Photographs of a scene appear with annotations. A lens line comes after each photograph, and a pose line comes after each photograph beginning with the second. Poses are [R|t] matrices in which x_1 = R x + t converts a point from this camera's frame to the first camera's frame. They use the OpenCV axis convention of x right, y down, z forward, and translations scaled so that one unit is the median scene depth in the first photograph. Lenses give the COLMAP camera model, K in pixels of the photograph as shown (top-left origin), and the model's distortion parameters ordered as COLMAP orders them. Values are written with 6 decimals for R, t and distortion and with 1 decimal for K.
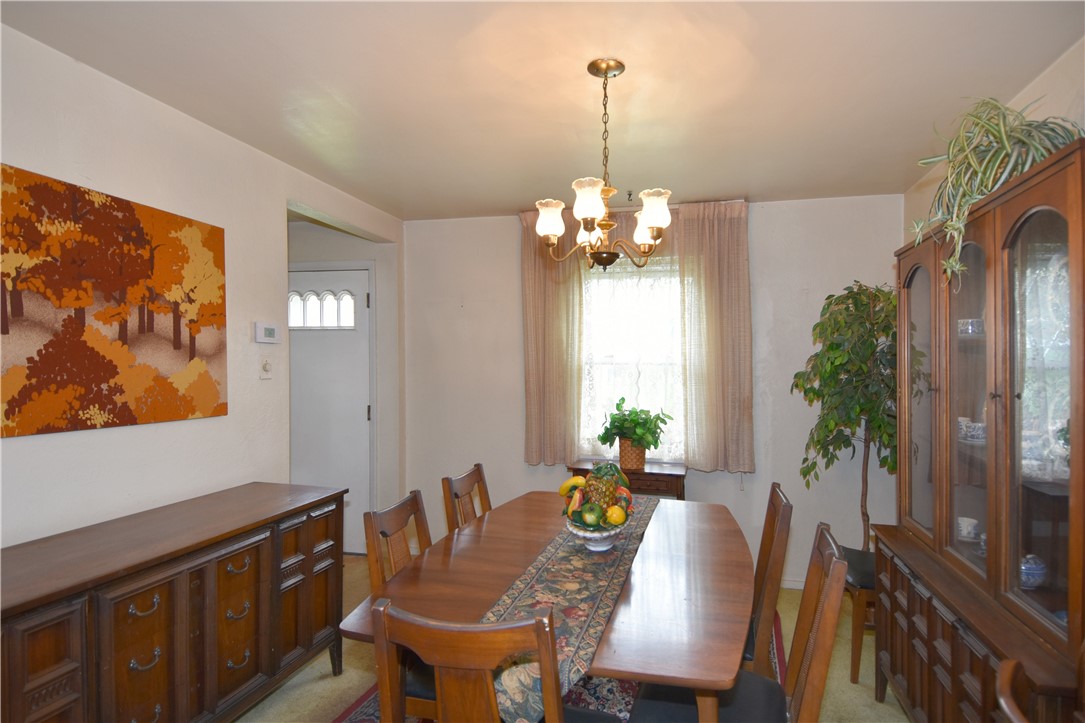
lens RADIAL K [[564.8, 0, 548.3], [0, 564.8, 359.1], [0, 0, 1]] dist [0.073224, -0.069763]
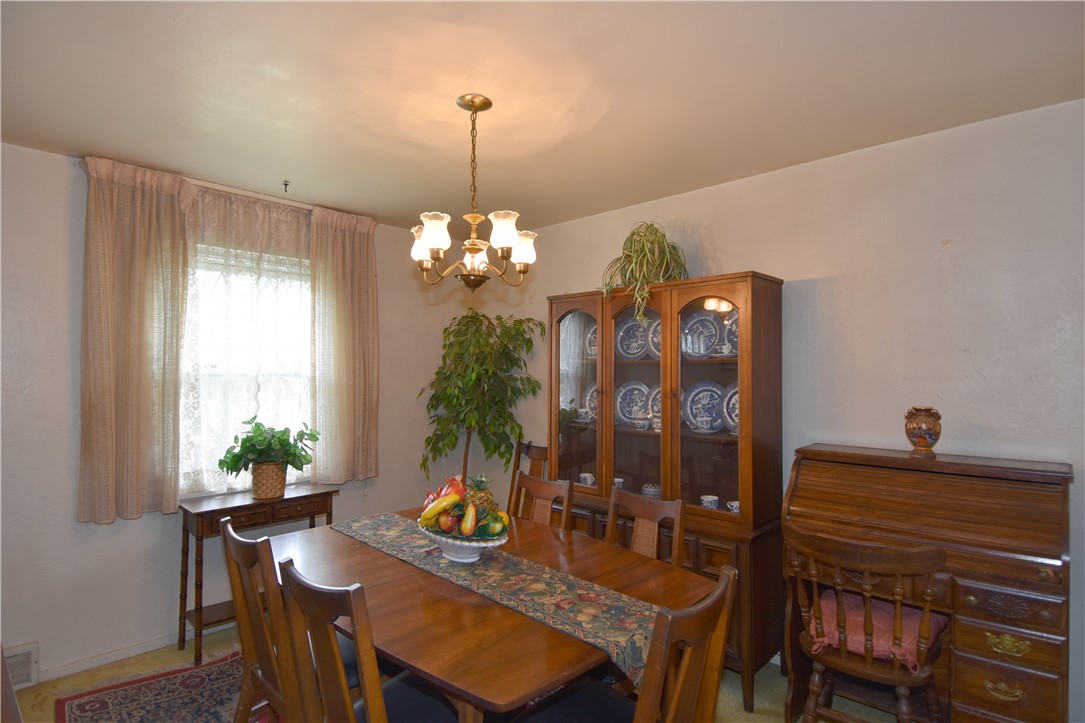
lens RADIAL K [[564.8, 0, 548.3], [0, 564.8, 359.1], [0, 0, 1]] dist [0.073224, -0.069763]
pose [[0.500765, 0.007964, 0.865547, -0.732295], [-0.006858, 0.999963, -0.005234, -0.029011], [-0.865556, -0.003315, 0.500801, 0.348790]]
